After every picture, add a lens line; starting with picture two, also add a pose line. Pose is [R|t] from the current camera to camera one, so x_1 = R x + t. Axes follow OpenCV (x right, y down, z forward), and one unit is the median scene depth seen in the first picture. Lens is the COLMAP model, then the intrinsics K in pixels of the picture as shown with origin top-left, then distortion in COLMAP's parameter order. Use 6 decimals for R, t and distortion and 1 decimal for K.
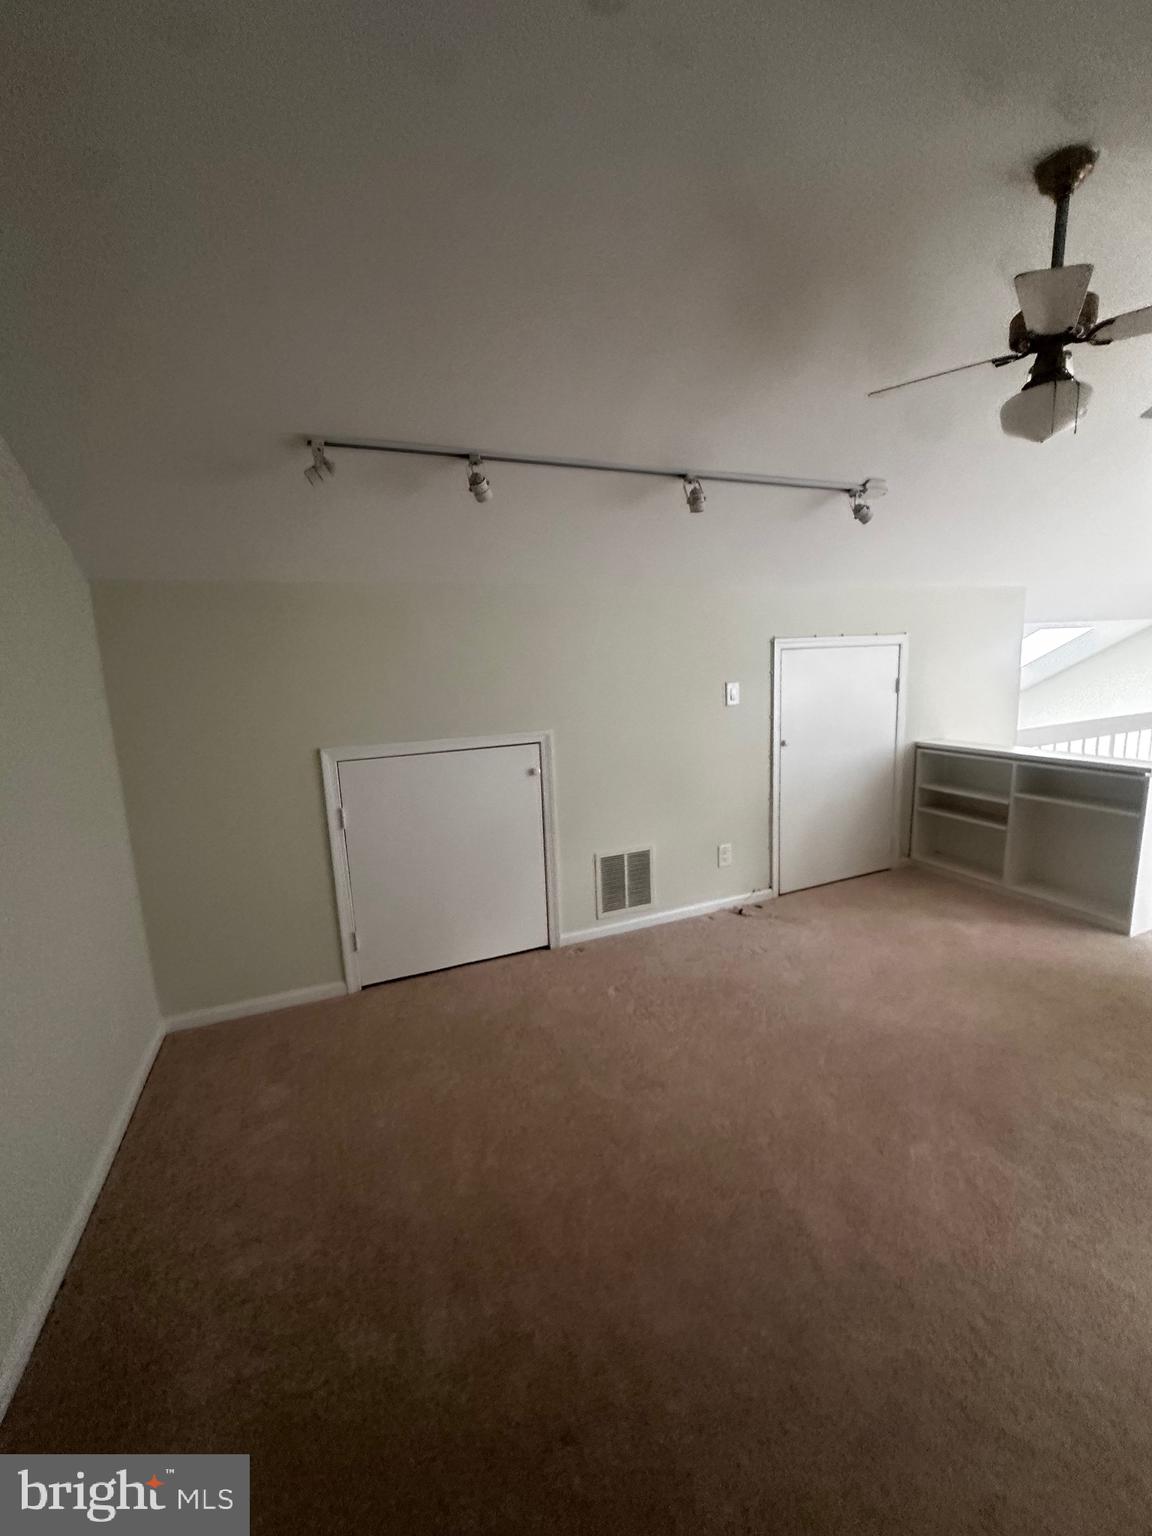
lens RADIAL K [[613.3, 0, 577.6], [0, 613.3, 766.9], [0, 0, 1]] dist [-0.003136, -0.000067]
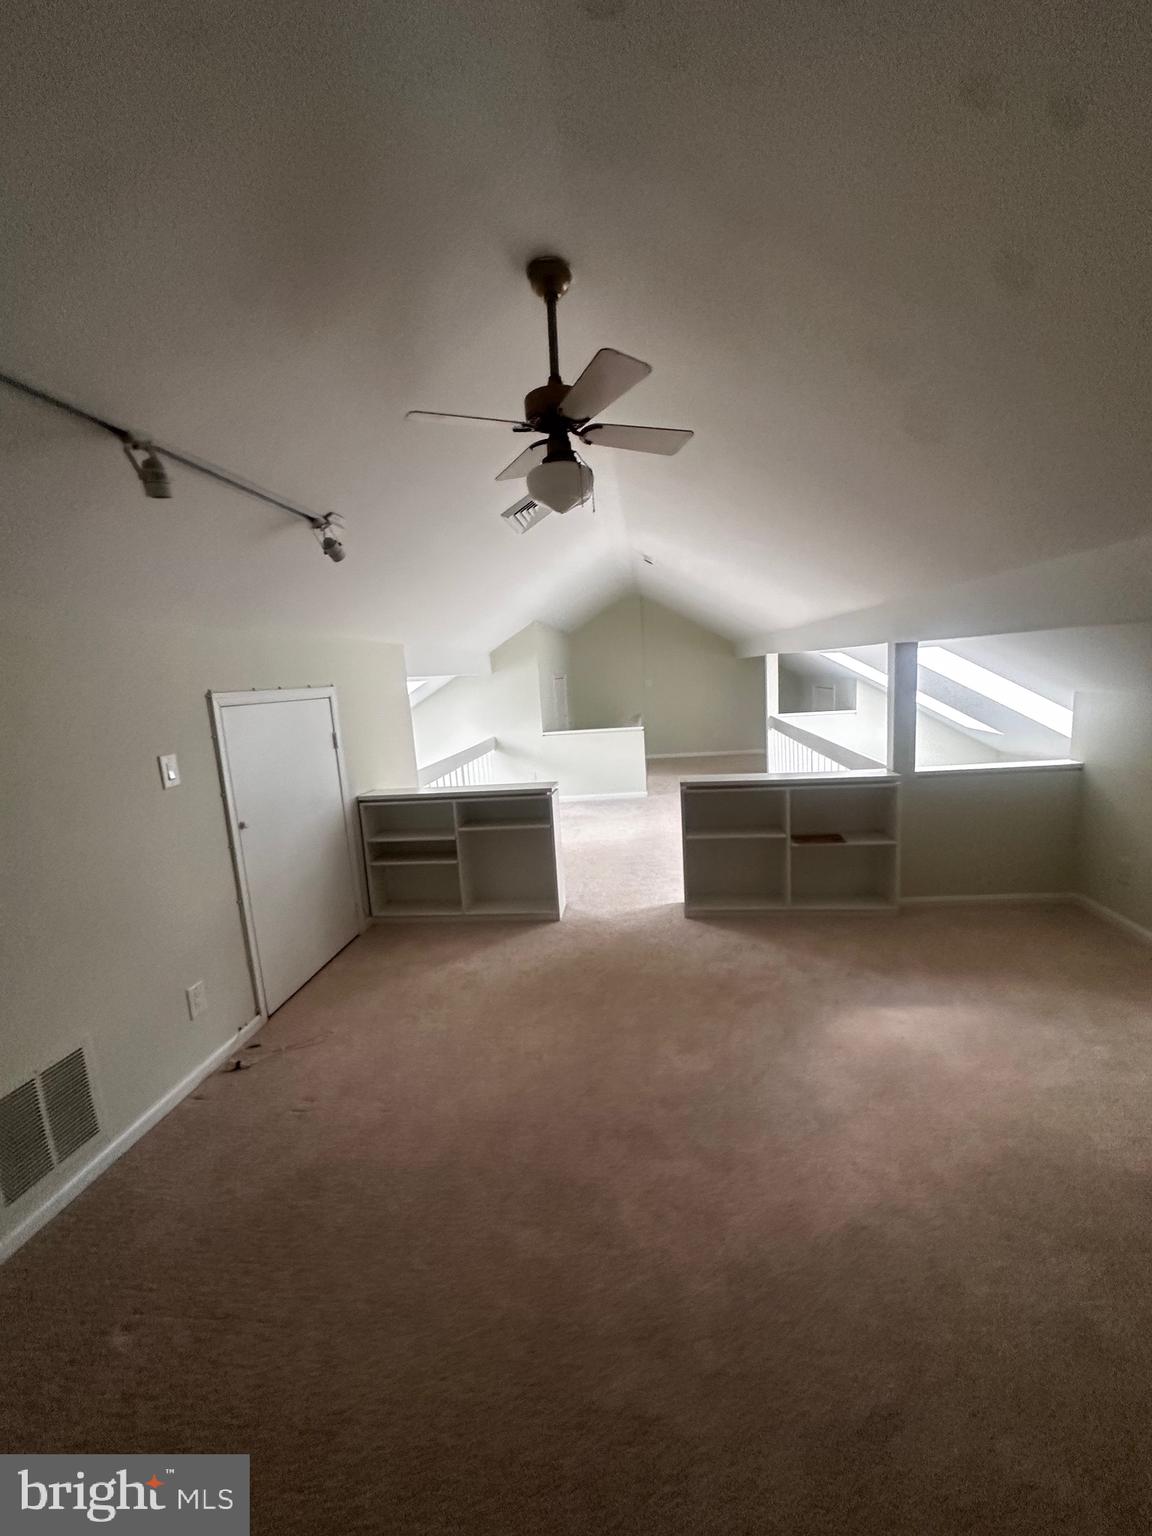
lens RADIAL K [[613.3, 0, 577.6], [0, 613.3, 766.9], [0, 0, 1]] dist [-0.003136, -0.000067]
pose [[0.492675, -0.115861, 0.862466, -0.120434], [0.189603, 0.981578, 0.023553, -0.051426], [-0.849307, 0.151922, 0.505567, 0.247364]]
